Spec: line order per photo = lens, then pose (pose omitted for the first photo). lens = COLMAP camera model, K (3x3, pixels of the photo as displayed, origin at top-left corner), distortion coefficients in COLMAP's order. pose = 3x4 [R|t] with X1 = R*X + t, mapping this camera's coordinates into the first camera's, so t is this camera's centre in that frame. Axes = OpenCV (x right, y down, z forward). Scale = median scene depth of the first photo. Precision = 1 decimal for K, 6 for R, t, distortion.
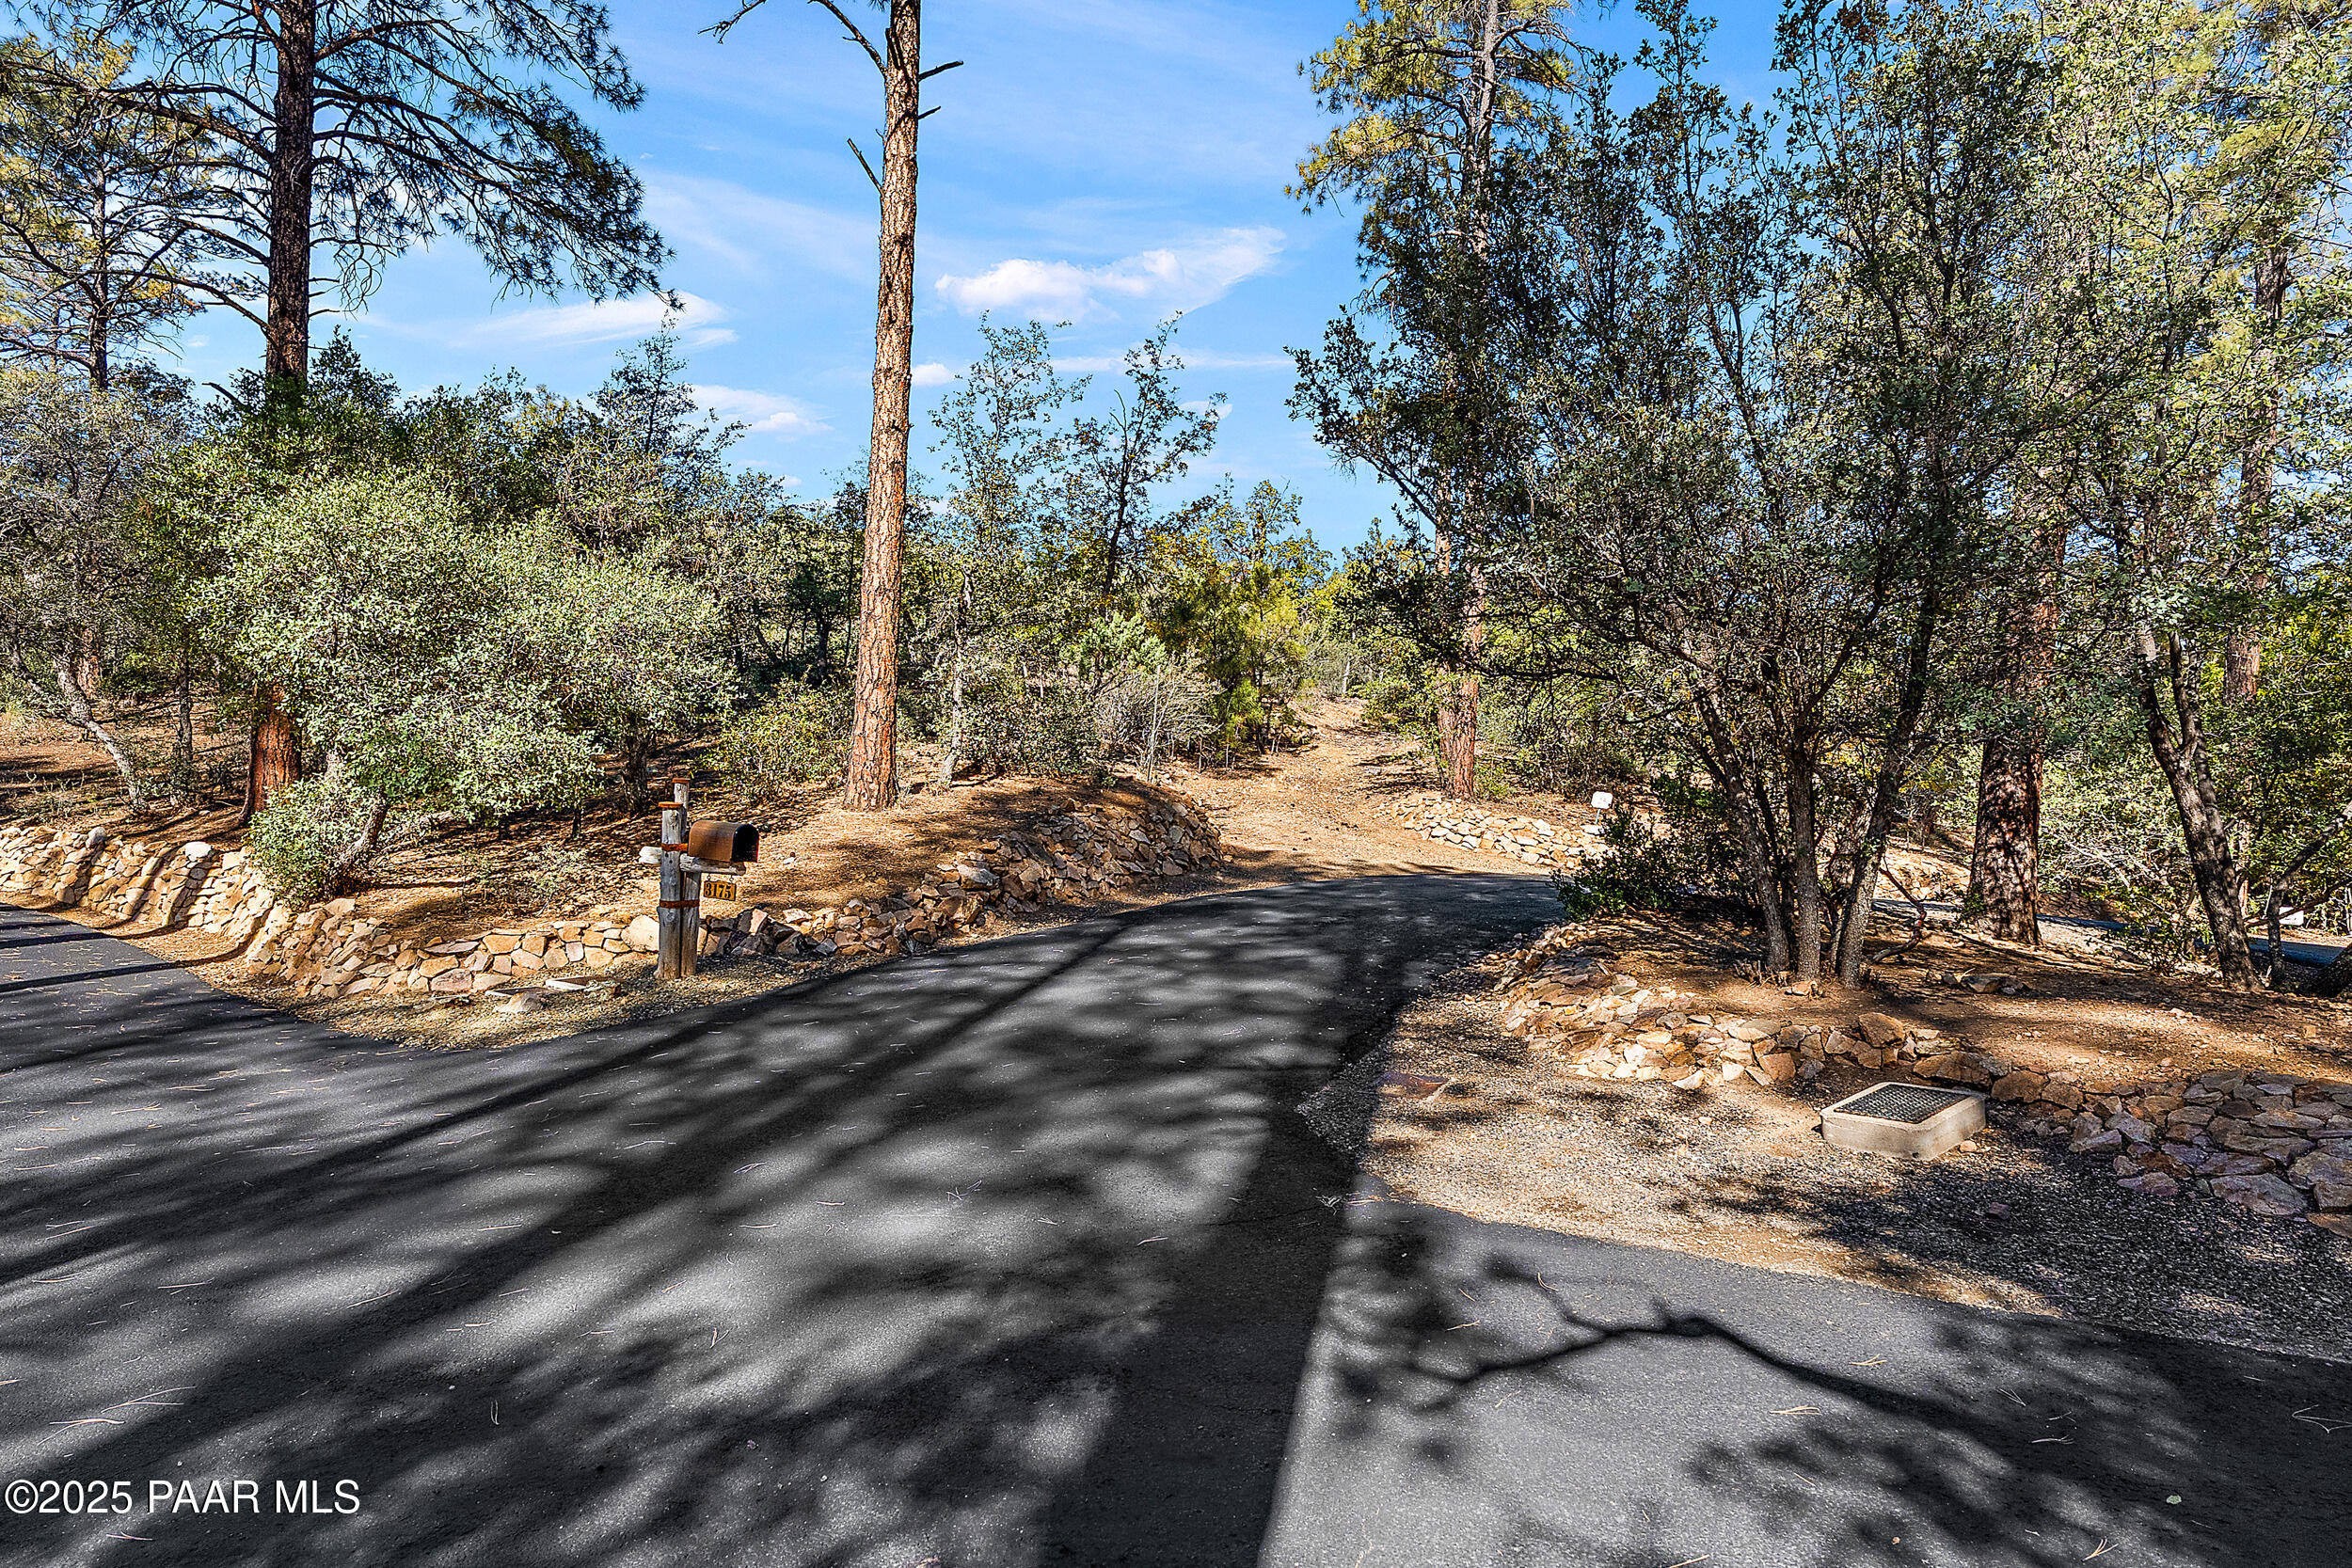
lens RADIAL K [[1952.7, 0, 1174.0], [0, 1952.7, 784.4], [0, 0, 1]] dist [0.006314, -0.000193]
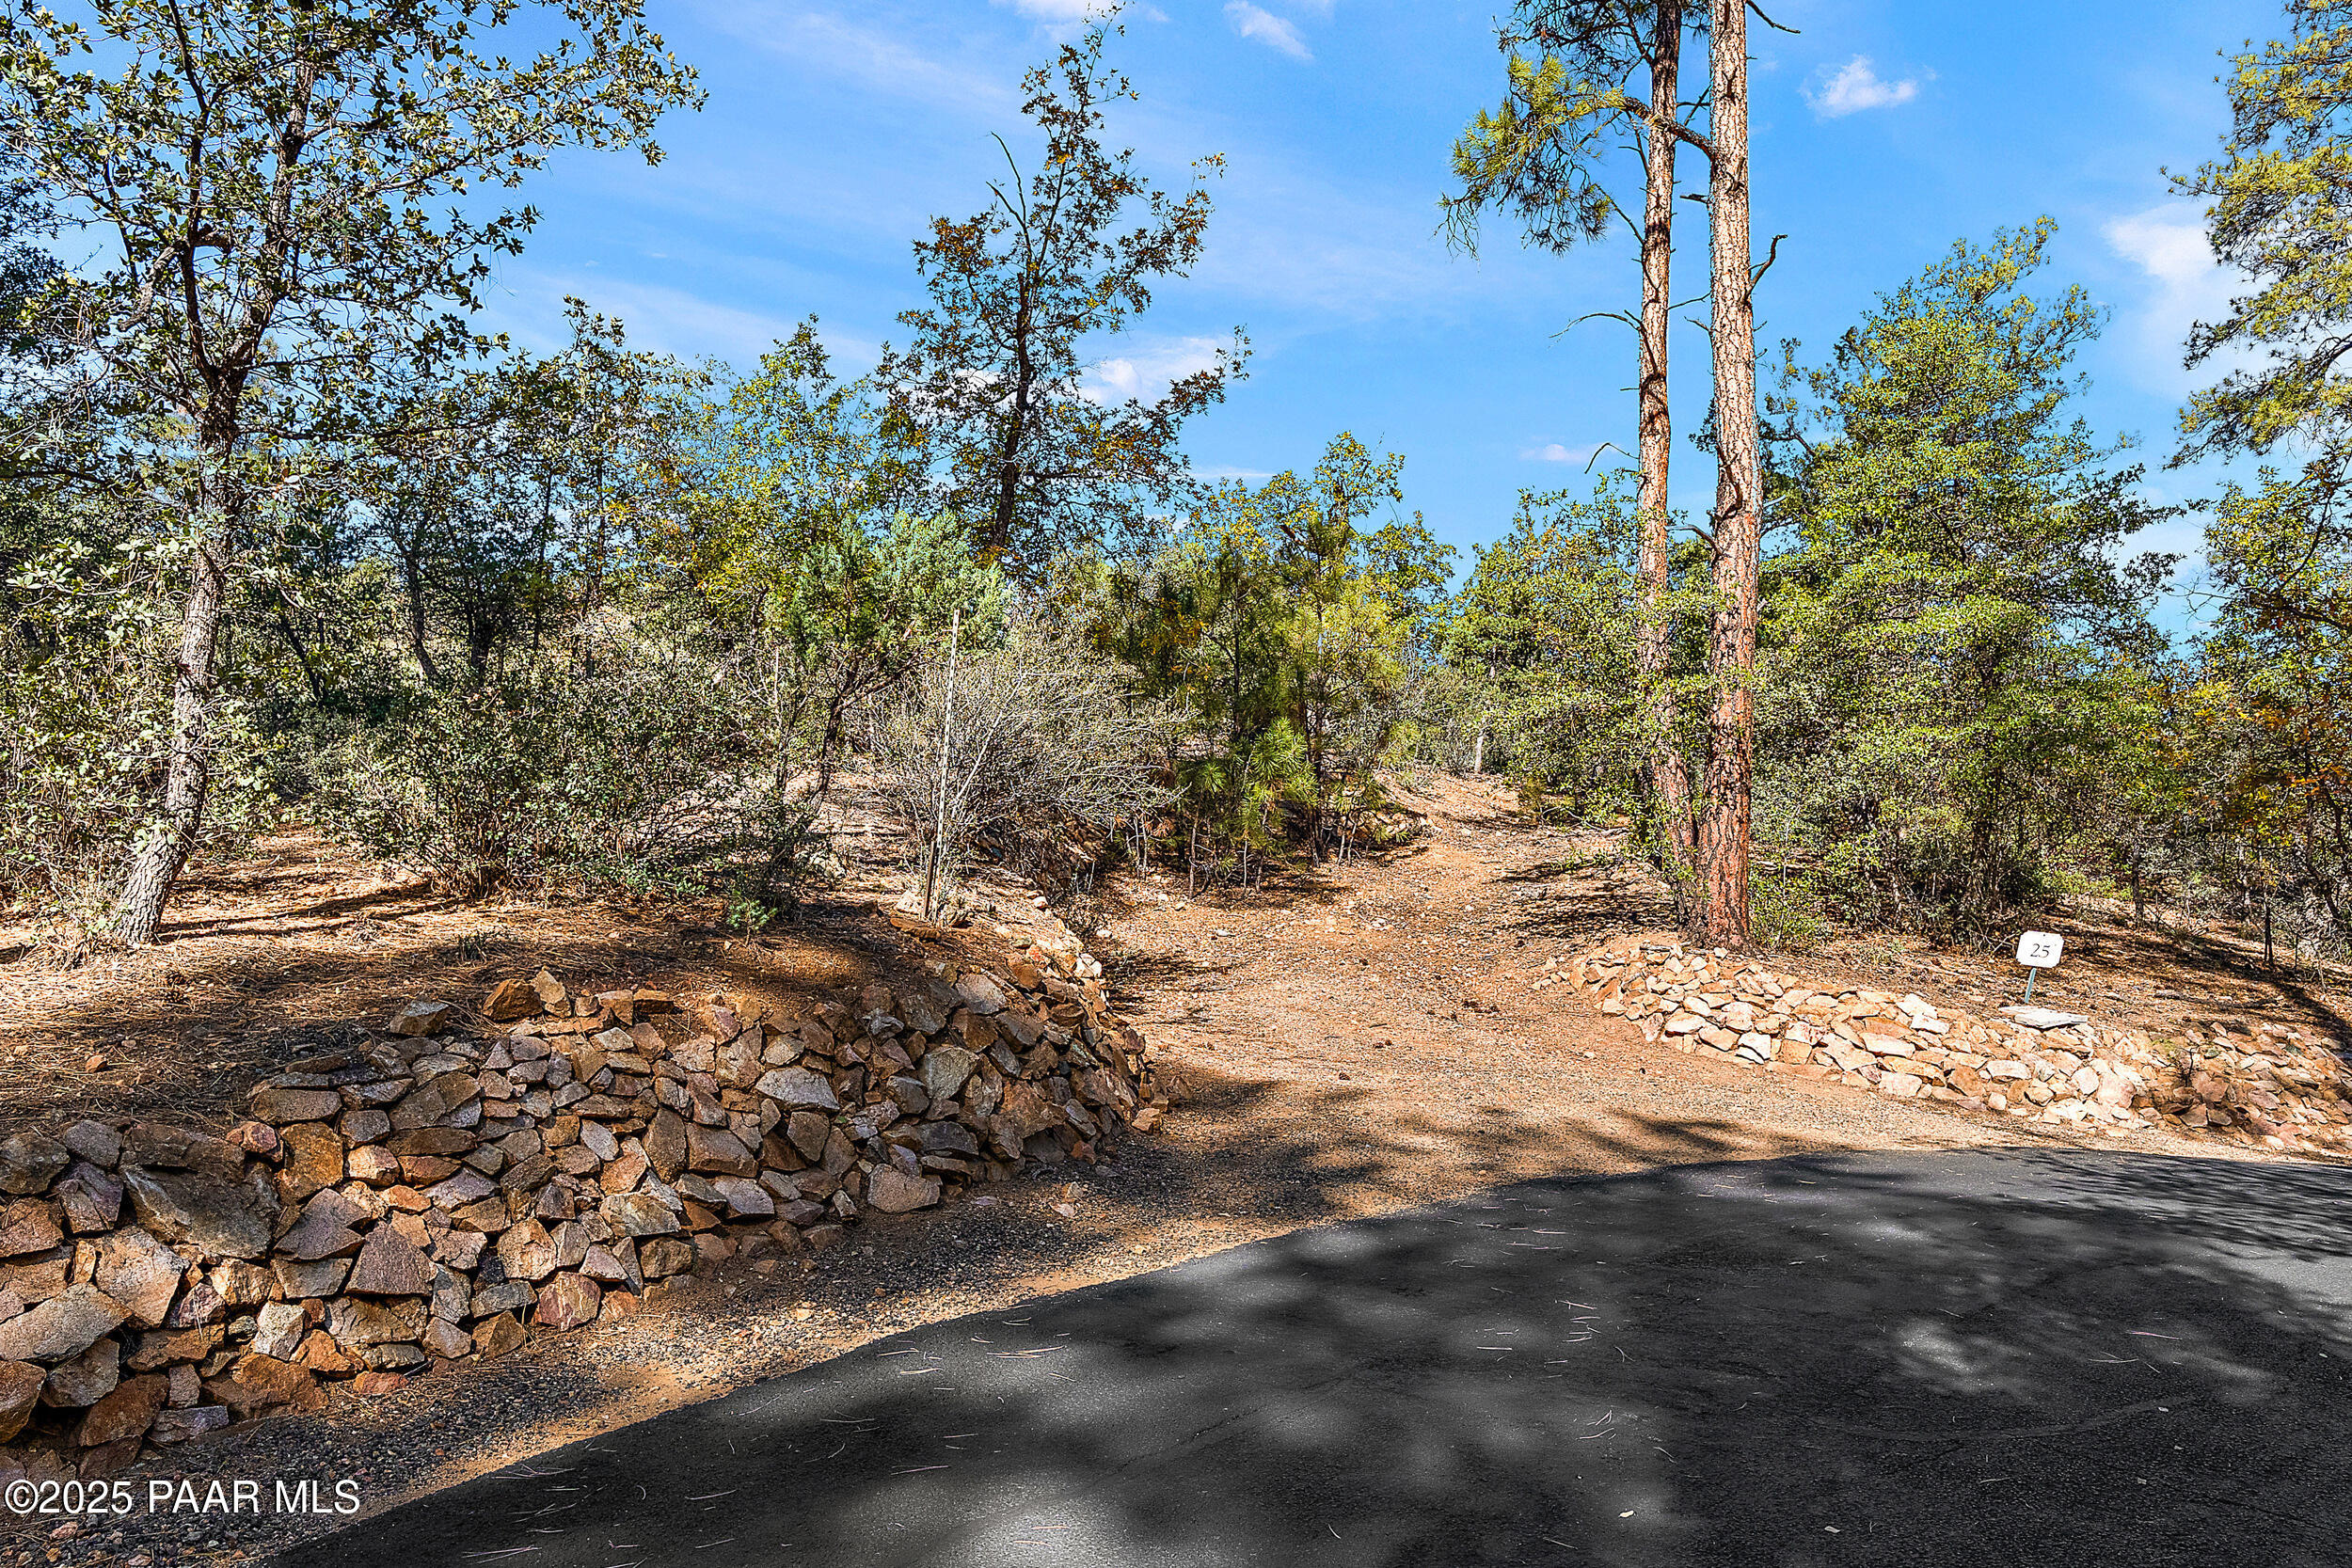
lens RADIAL K [[1952.7, 0, 1178.9], [0, 1952.7, 781.8], [0, 0, 1]] dist [0.006314, -0.000193]
pose [[0.997131, -0.012341, -0.074681, 0.050952], [0.007097, 0.997516, -0.070077, -0.000286], [0.075361, 0.069346, 0.994742, 0.501243]]
